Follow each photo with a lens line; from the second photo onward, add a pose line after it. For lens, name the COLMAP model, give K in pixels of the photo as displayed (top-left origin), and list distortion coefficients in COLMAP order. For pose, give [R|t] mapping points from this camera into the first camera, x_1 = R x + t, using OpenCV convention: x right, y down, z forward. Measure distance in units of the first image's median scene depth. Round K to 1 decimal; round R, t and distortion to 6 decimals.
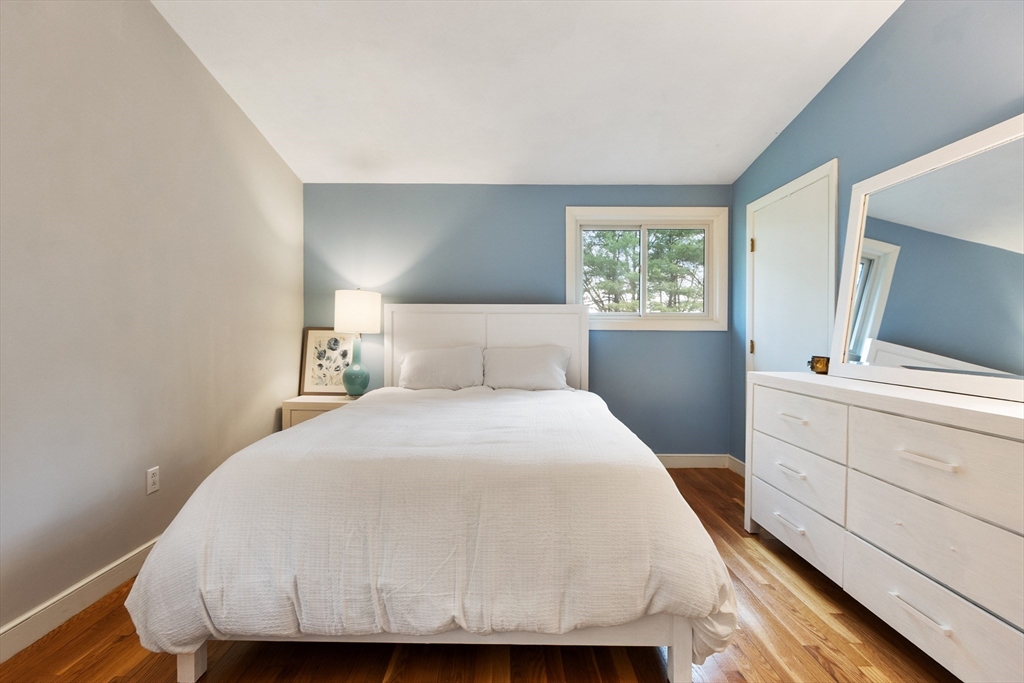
lens RADIAL K [[451.8, 0, 510.9], [0, 451.8, 337.1], [0, 0, 1]] dist [-0.001434, 0.000713]
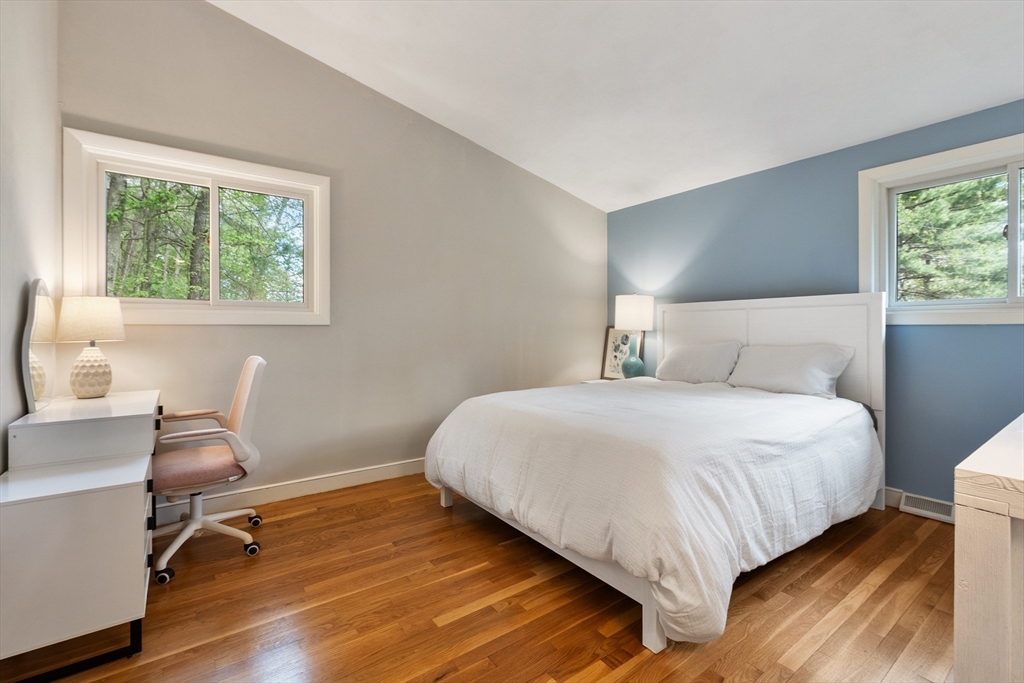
lens RADIAL K [[451.8, 0, 508.4], [0, 451.8, 336.8], [0, 0, 1]] dist [-0.001434, 0.000713]
pose [[0.589758, 0.005854, -0.807559, 0.419663], [-0.005244, 0.999980, 0.003419, 0.005307], [0.807563, 0.002219, 0.589777, 0.024364]]
